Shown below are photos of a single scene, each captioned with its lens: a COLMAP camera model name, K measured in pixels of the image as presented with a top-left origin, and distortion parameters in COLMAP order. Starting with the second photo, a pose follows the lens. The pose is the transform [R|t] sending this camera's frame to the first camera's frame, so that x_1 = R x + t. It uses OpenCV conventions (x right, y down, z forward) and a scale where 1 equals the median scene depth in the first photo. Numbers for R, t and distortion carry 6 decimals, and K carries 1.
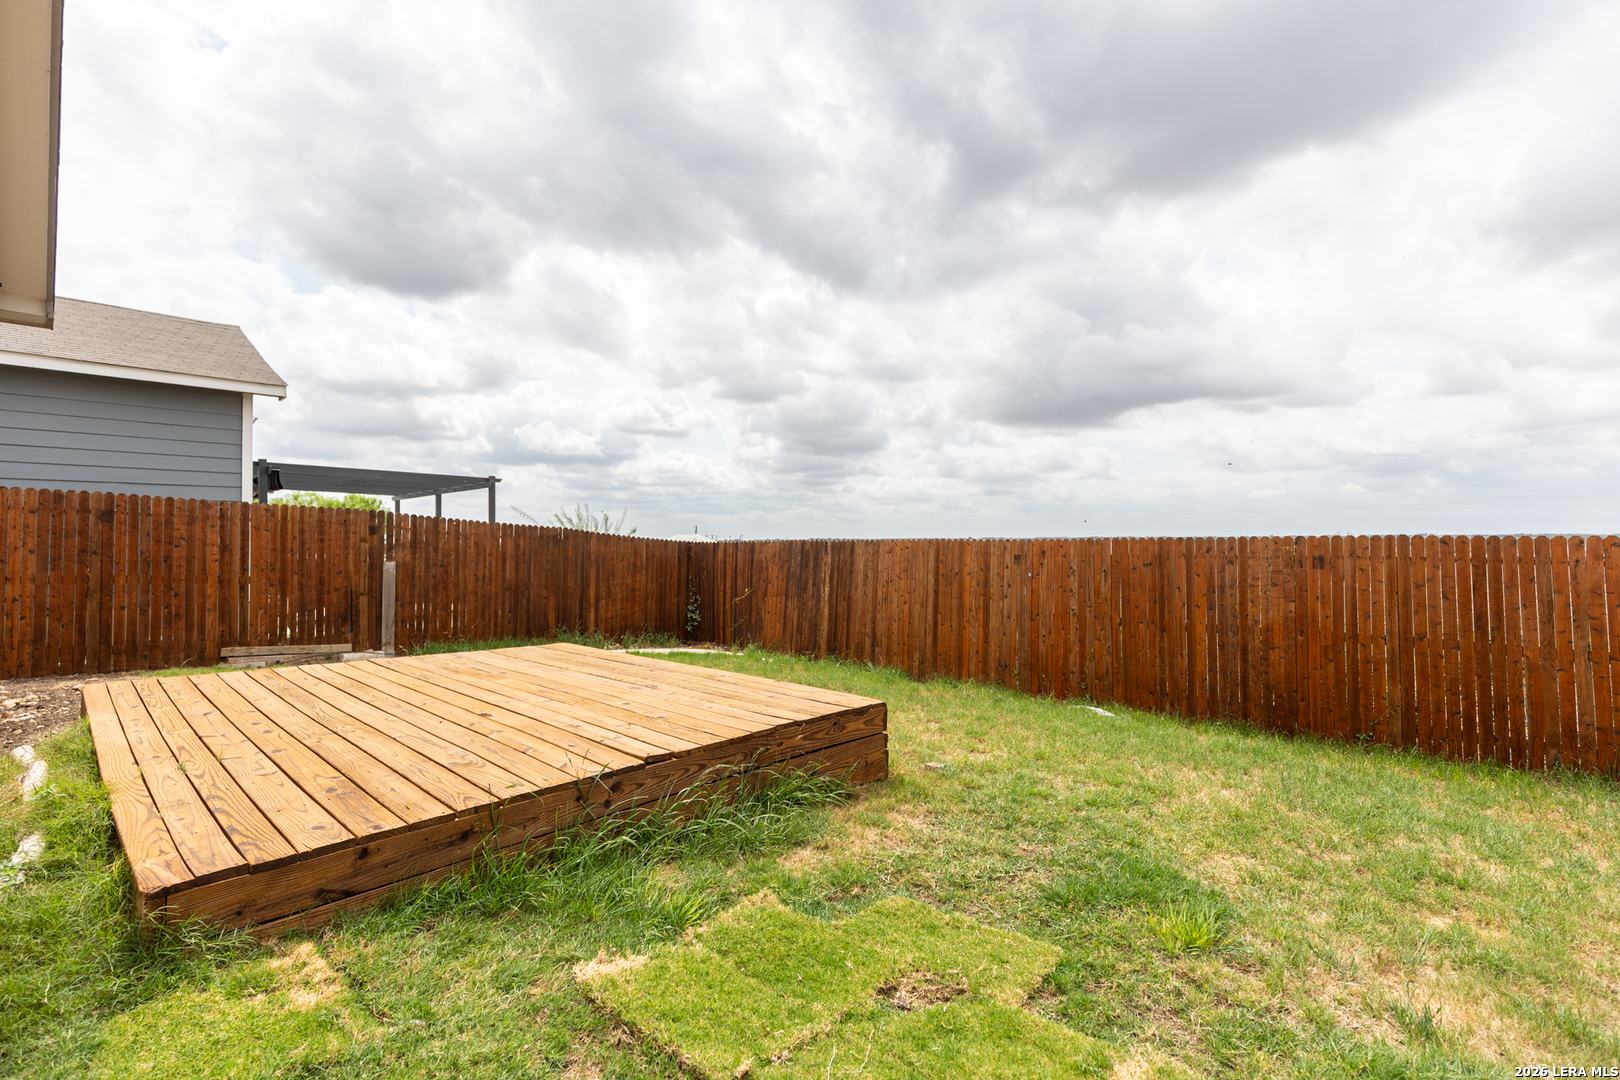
lens RADIAL K [[728.2, 0, 811.6], [0, 728.2, 534.6], [0, 0, 1]] dist [0.006571, -0.001109]
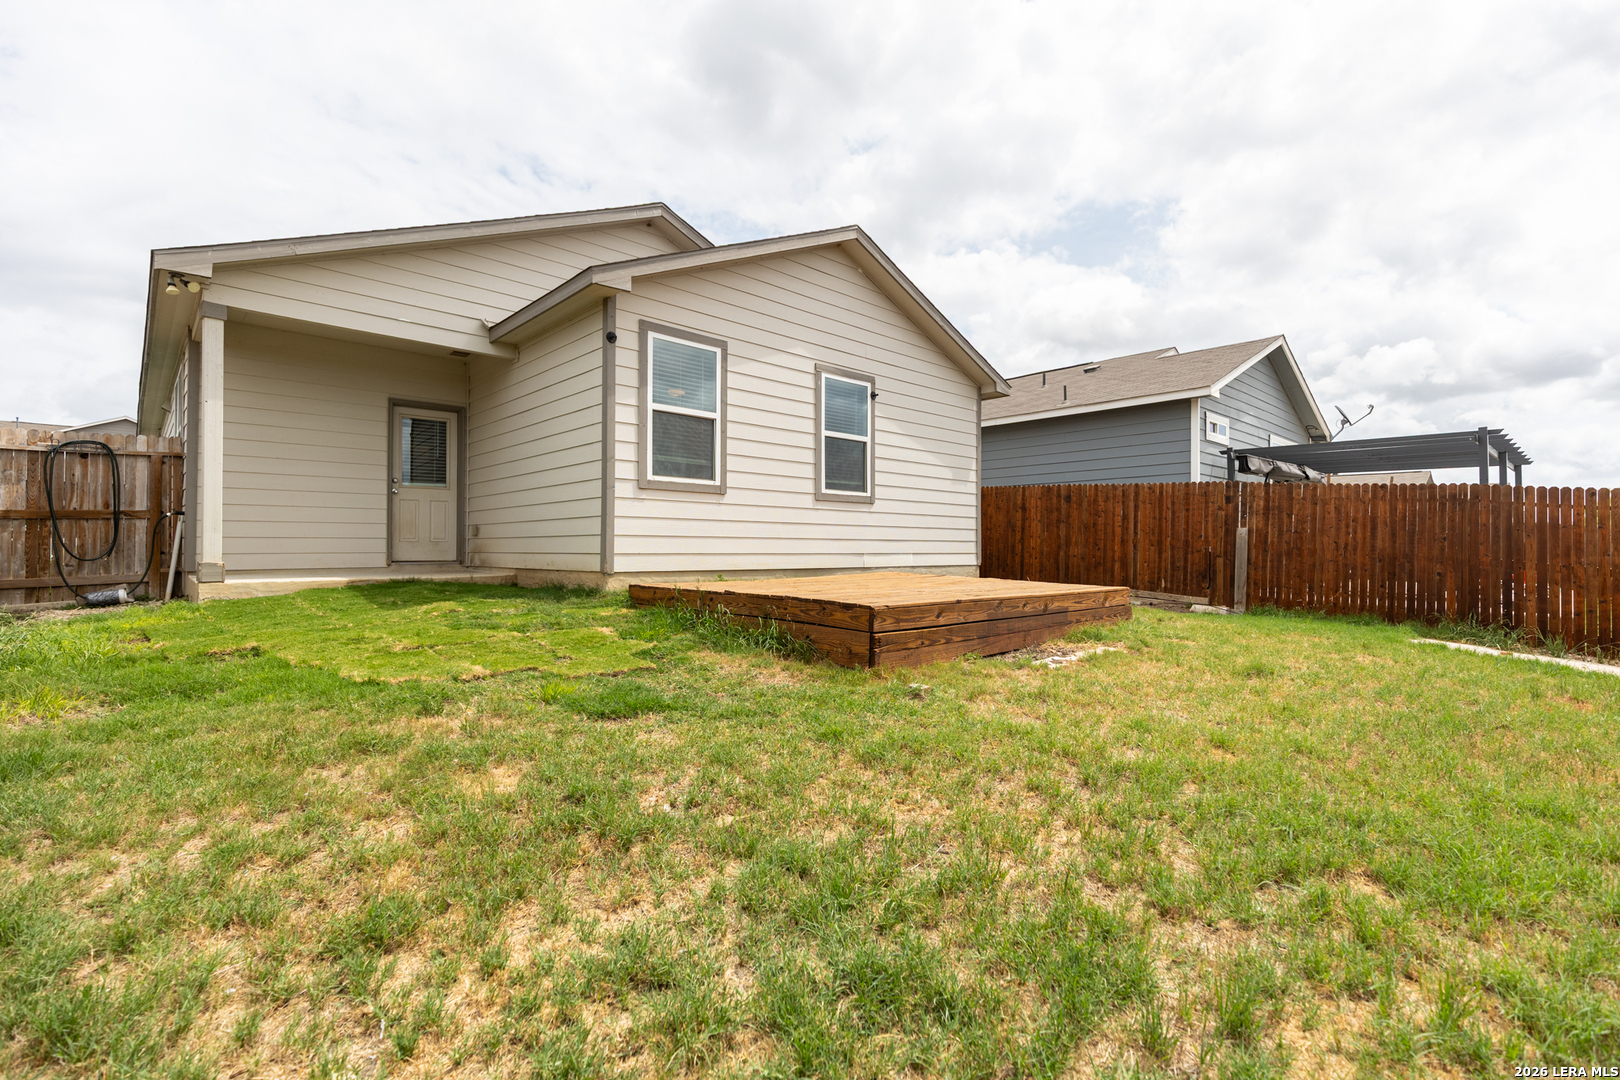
lens RADIAL K [[728.2, 0, 813.4], [0, 728.2, 541.3], [0, 0, 1]] dist [0.006571, -0.001109]
pose [[-0.047053, -0.000951, -0.998892, 0.548322], [0.010199, 0.999947, -0.001433, 0.053631], [0.998840, -0.010255, -0.047041, 0.421659]]
